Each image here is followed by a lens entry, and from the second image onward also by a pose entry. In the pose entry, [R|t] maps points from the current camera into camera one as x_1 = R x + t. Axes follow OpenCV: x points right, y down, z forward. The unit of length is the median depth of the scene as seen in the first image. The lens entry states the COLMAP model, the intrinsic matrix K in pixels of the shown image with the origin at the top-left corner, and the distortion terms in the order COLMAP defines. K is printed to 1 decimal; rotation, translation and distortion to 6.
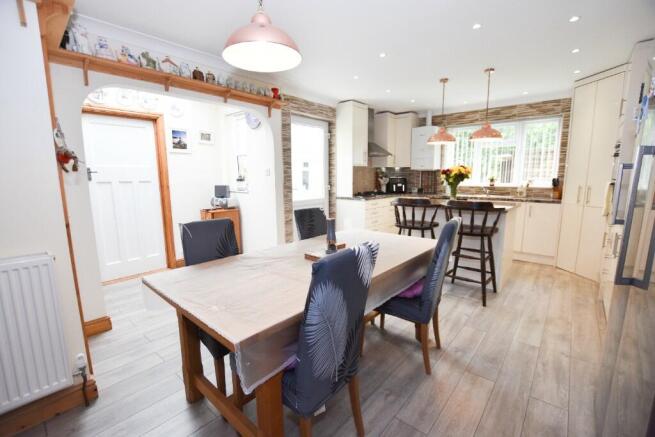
lens RADIAL K [[290.1, 0, 326.6], [0, 290.1, 219.8], [0, 0, 1]] dist [-0.020778, -0.000481]
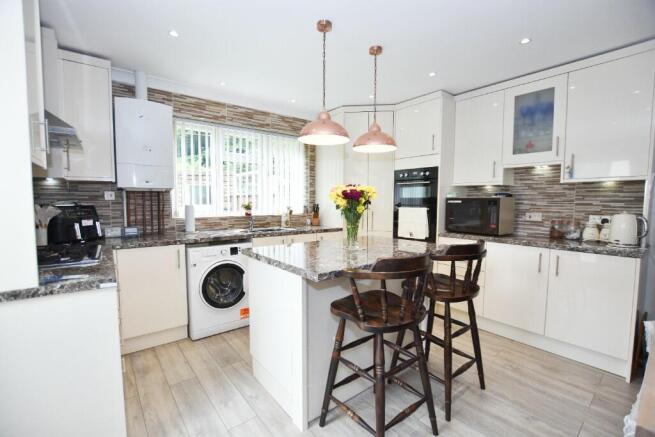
lens RADIAL K [[290.1, 0, 327.1], [0, 290.1, 219.3], [0, 0, 1]] dist [-0.020778, -0.000481]
pose [[0.181860, -0.055361, 0.981765, -0.102244], [0.143842, 0.989172, 0.029134, -0.103577], [-0.972747, 0.135921, 0.187854, 0.696361]]
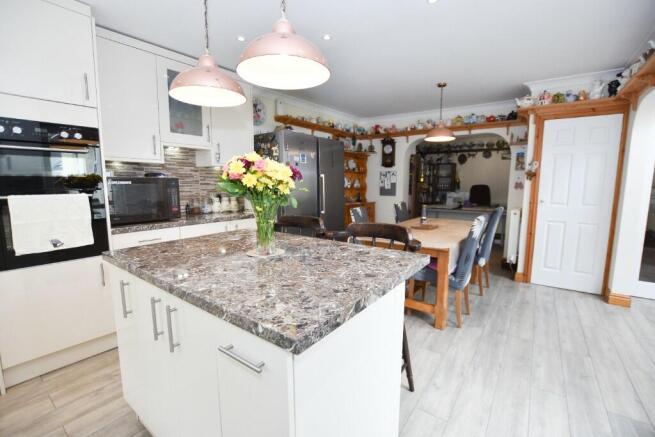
lens RADIAL K [[290.1, 0, 328.2], [0, 290.1, 218.8], [0, 0, 1]] dist [-0.020778, -0.000481]
pose [[-0.998062, 0.010354, -0.061367, 0.132341], [-0.006988, 0.961181, 0.275830, -0.136153], [0.061841, 0.275724, -0.959246, 0.891101]]
